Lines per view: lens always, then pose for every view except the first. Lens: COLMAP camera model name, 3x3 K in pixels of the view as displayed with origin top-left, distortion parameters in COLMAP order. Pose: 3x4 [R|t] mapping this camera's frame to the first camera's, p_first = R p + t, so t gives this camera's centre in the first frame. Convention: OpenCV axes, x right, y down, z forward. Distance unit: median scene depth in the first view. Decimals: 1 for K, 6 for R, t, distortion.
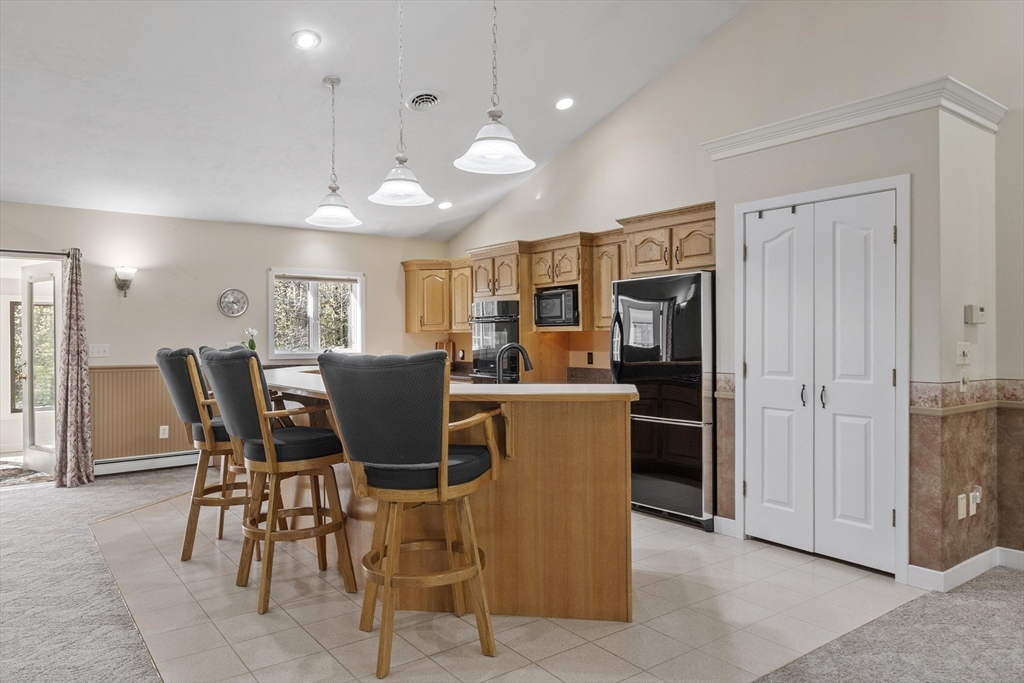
lens RADIAL K [[684.5, 0, 512.0], [0, 684.5, 341.5], [0, 0, 1]] dist [0.004735, 0.001271]
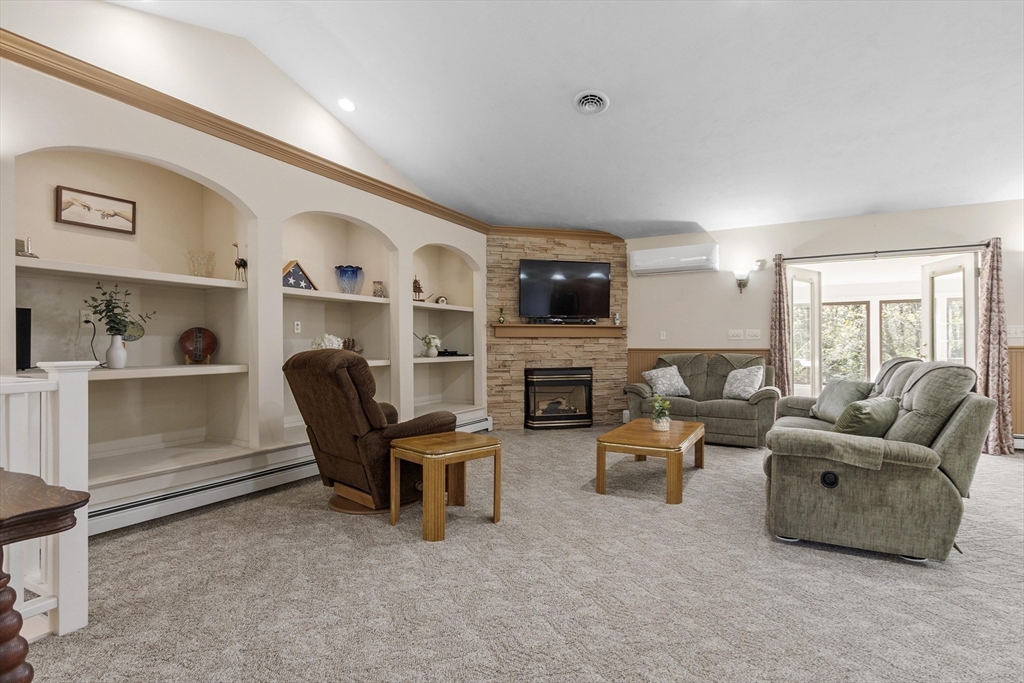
lens RADIAL K [[507.2, 0, 512.0], [0, 507.2, 341.5], [0, 0, 1]] dist [0.001923, -0.000178]
pose [[0.415826, 0.000264, -0.909444, -0.221848], [-0.003931, 0.999991, -0.001507, 0.034544], [0.909436, 0.004202, 0.415823, -0.039690]]
